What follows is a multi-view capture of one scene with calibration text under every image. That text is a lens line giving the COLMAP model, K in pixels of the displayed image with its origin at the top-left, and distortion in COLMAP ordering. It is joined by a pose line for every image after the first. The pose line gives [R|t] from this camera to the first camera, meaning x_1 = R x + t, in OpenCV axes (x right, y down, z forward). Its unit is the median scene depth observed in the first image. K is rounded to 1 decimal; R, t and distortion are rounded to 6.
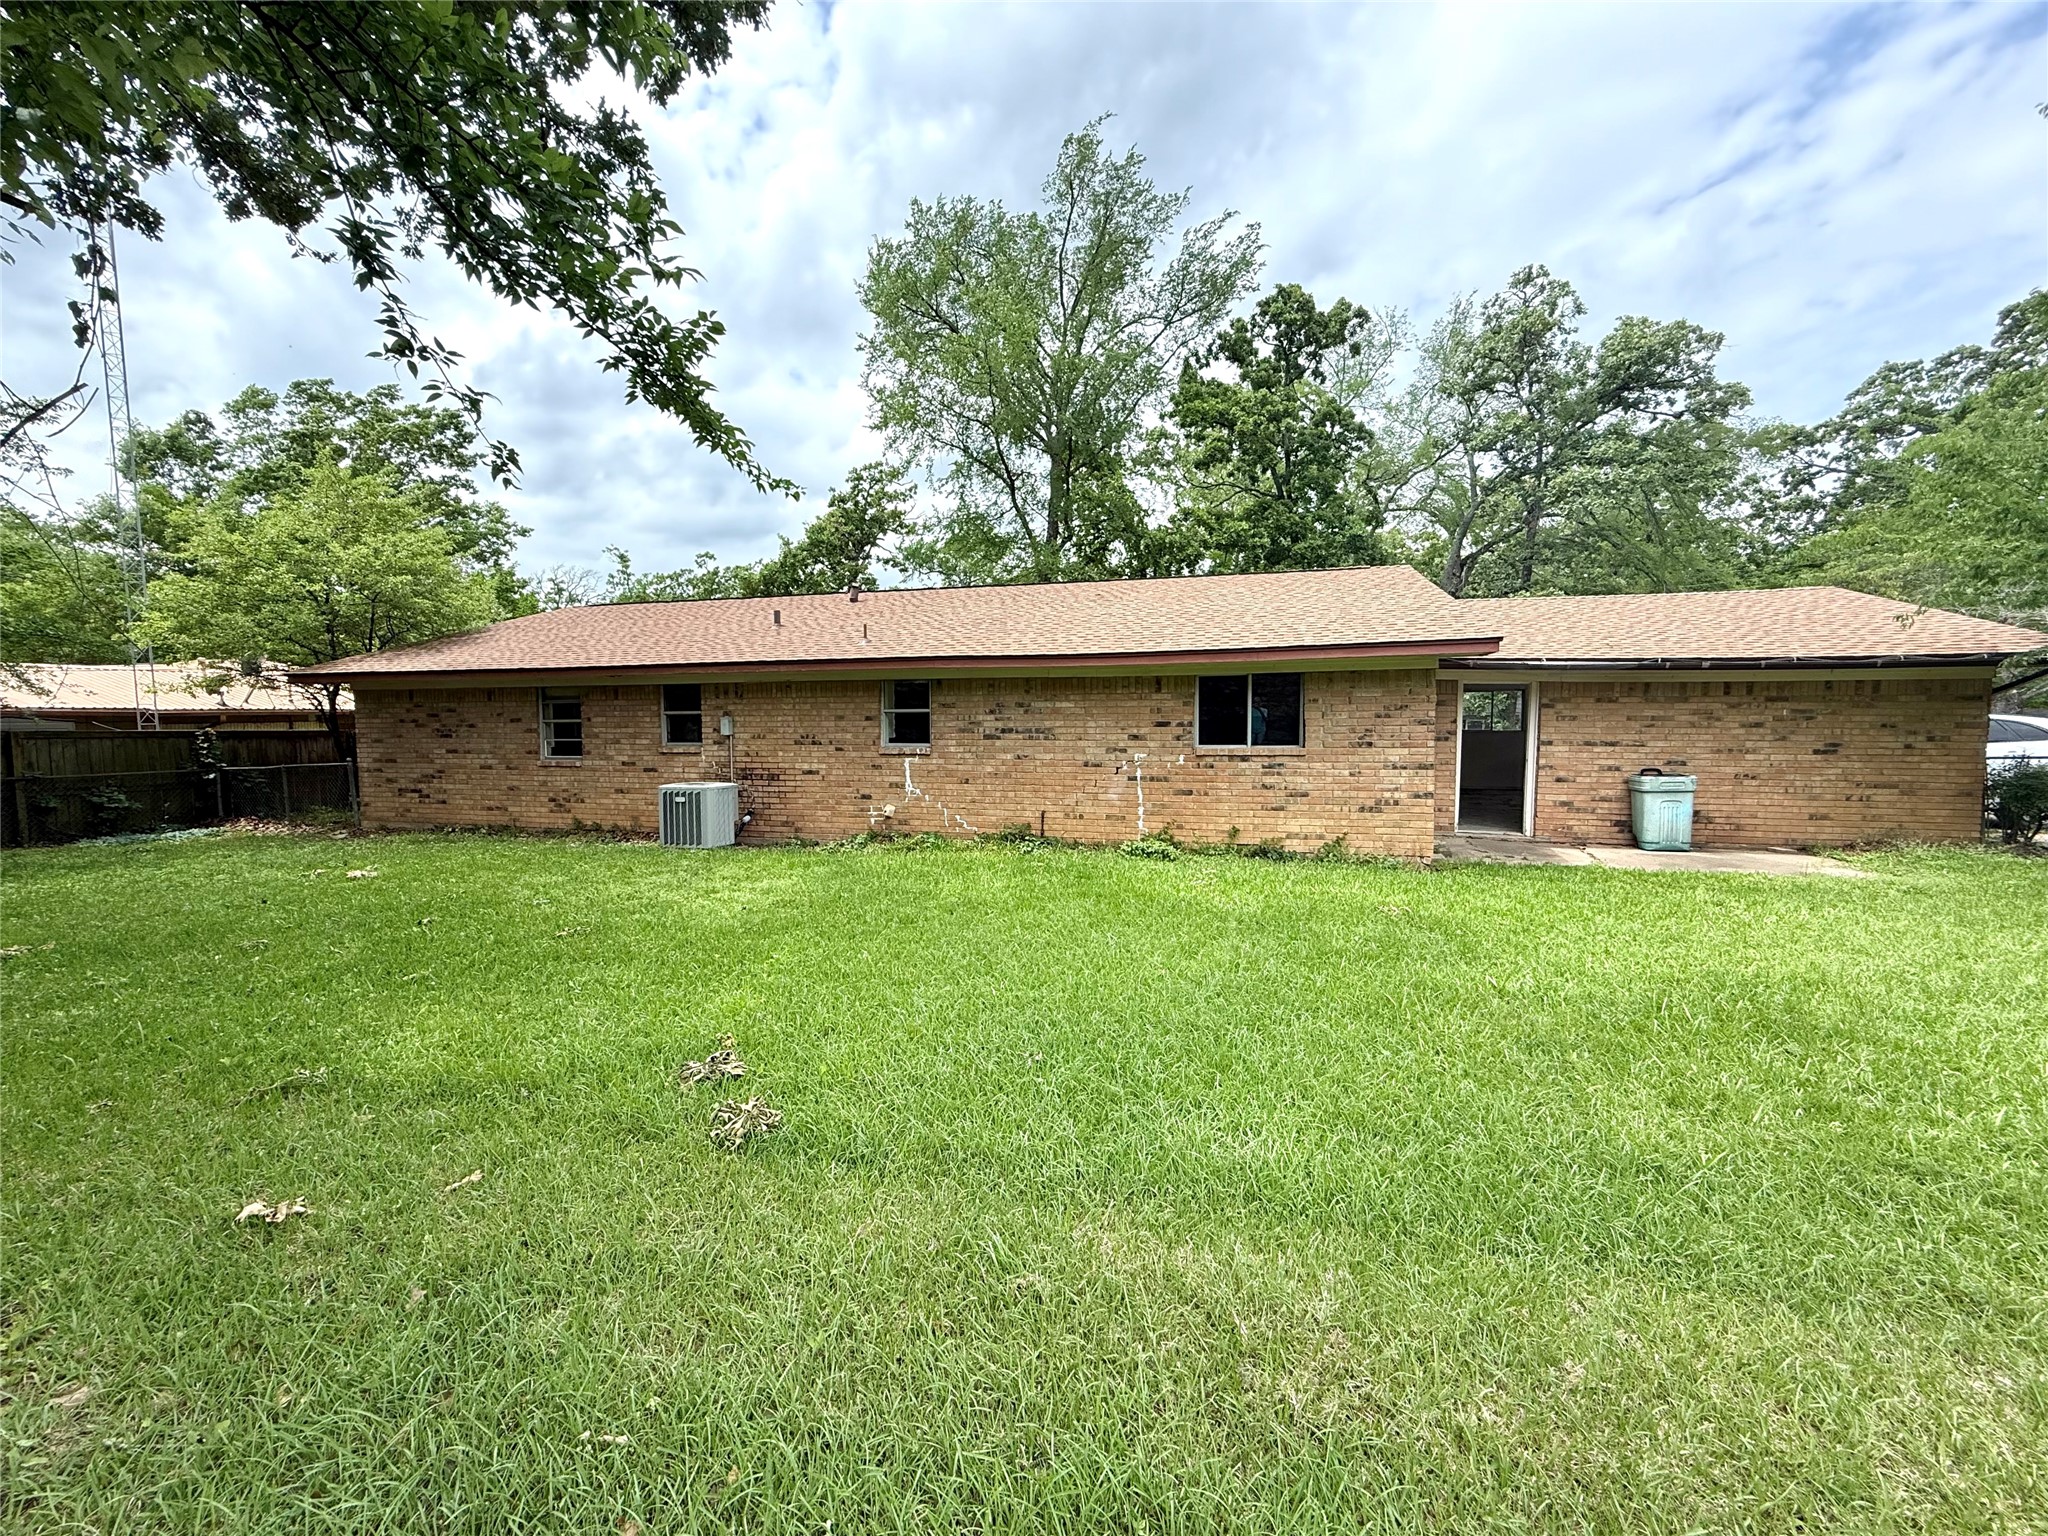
lens RADIAL K [[817.9, 0, 1023.0], [0, 817.9, 776.0], [0, 0, 1]] dist [0.002155, 0.000508]
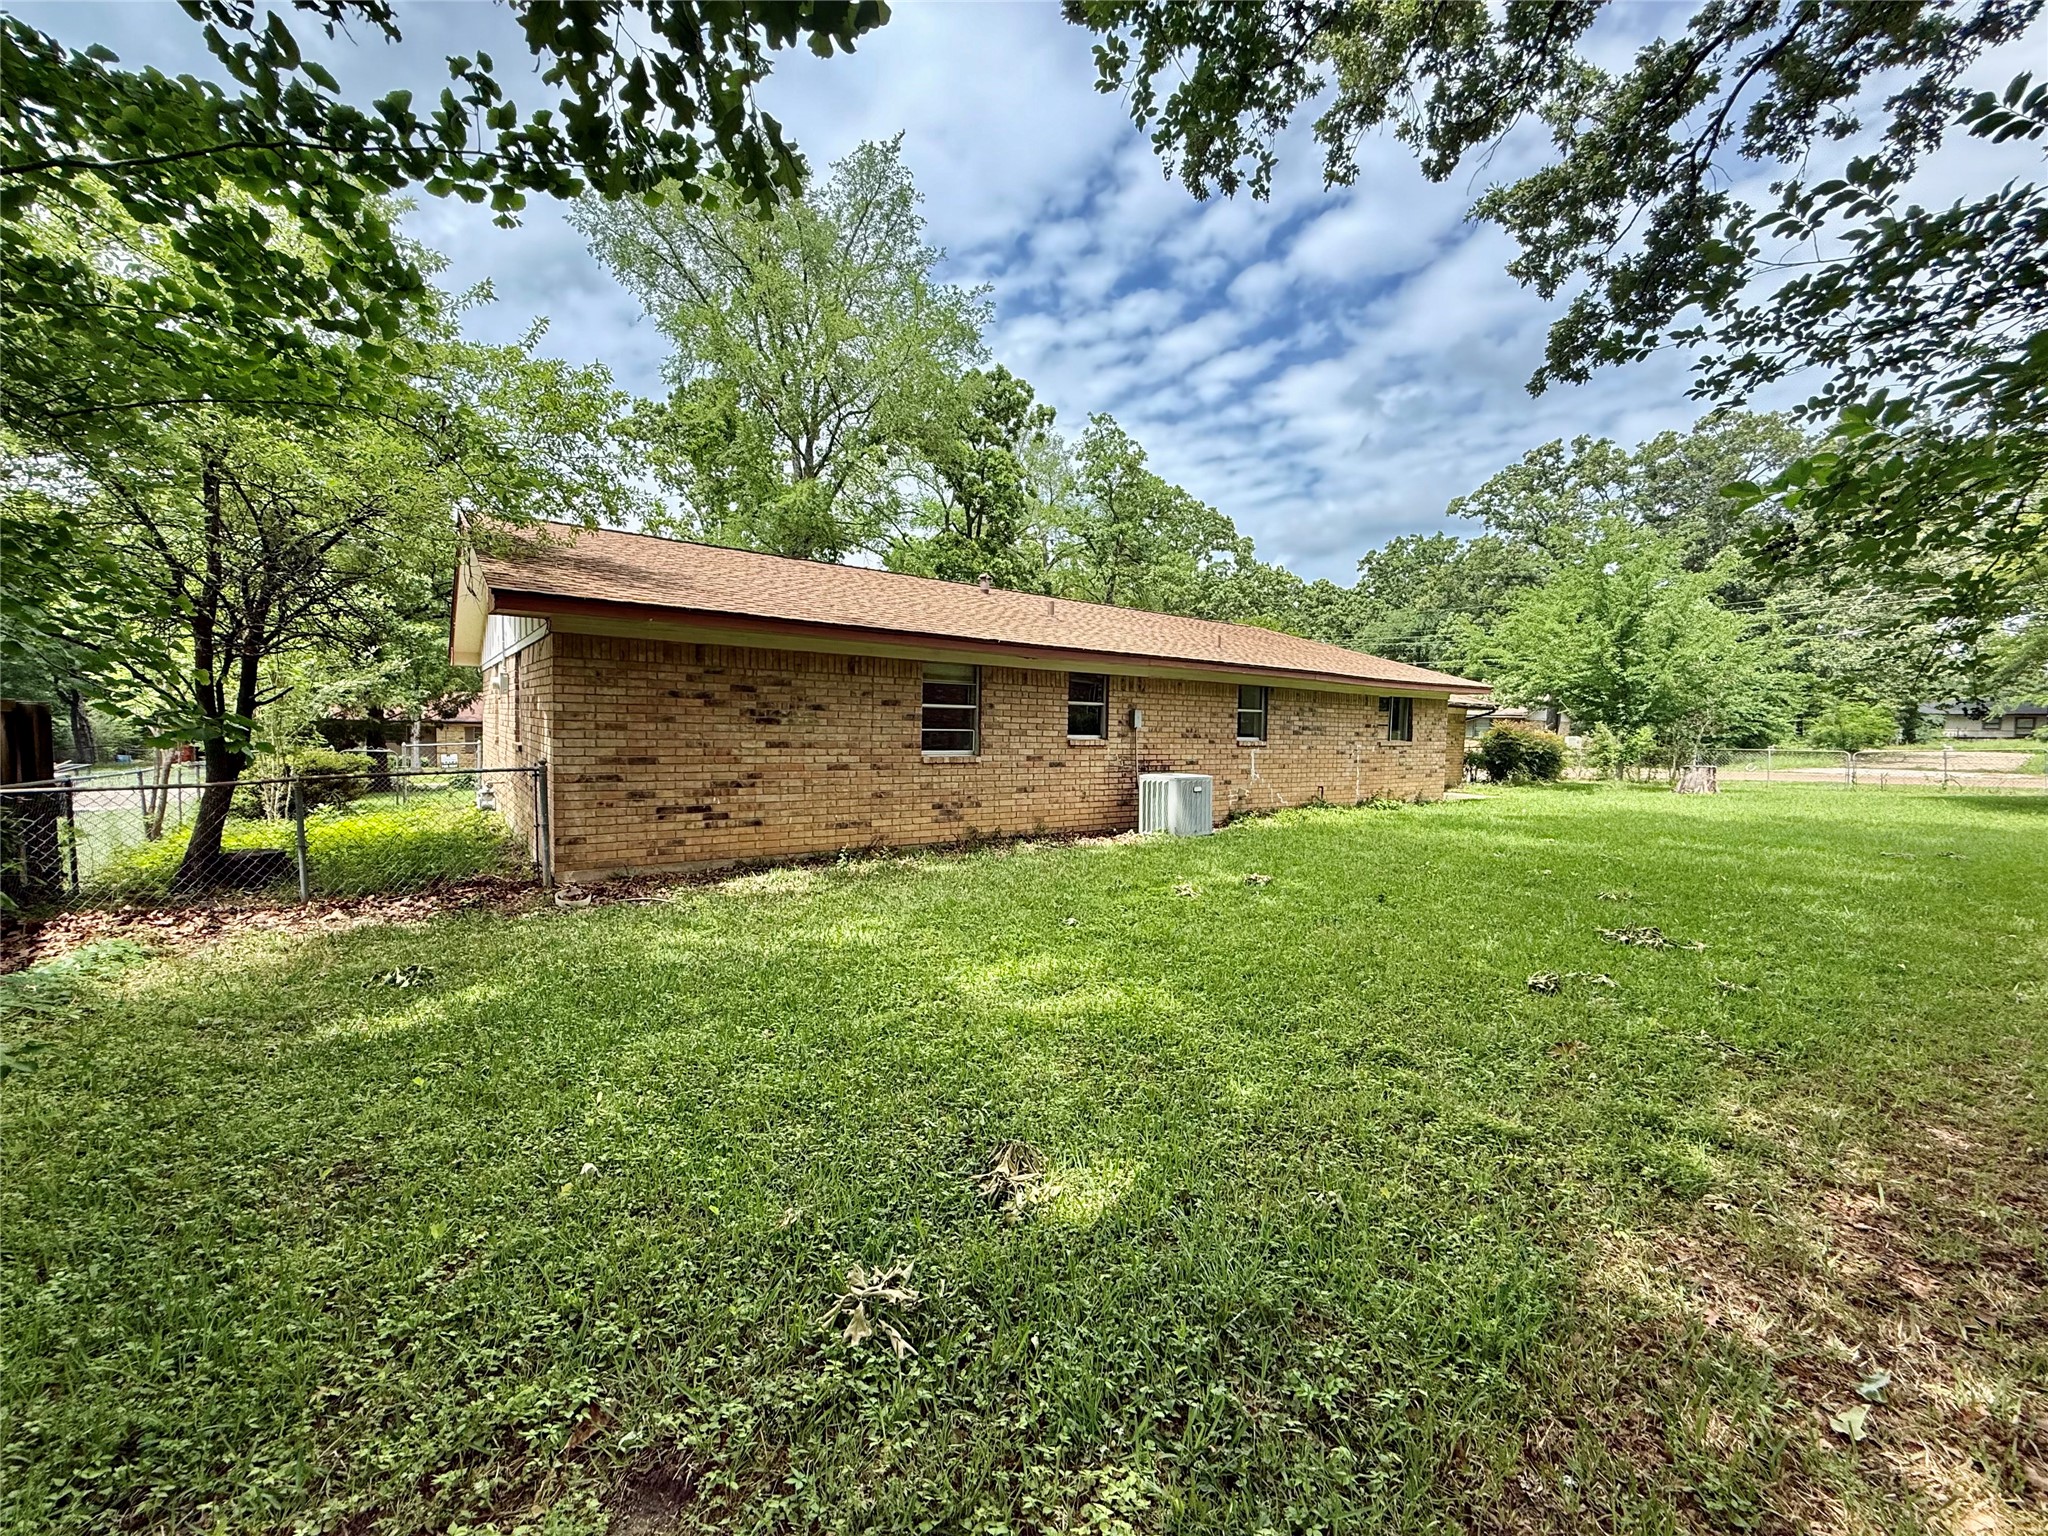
lens RADIAL K [[817.9, 0, 1022.8], [0, 817.9, 765.3], [0, 0, 1]] dist [0.002155, 0.000508]
pose [[0.592868, -0.023113, 0.804968, -1.155997], [0.022430, 0.999674, 0.012183, -0.017855], [-0.804987, 0.010832, 0.593193, 0.467327]]
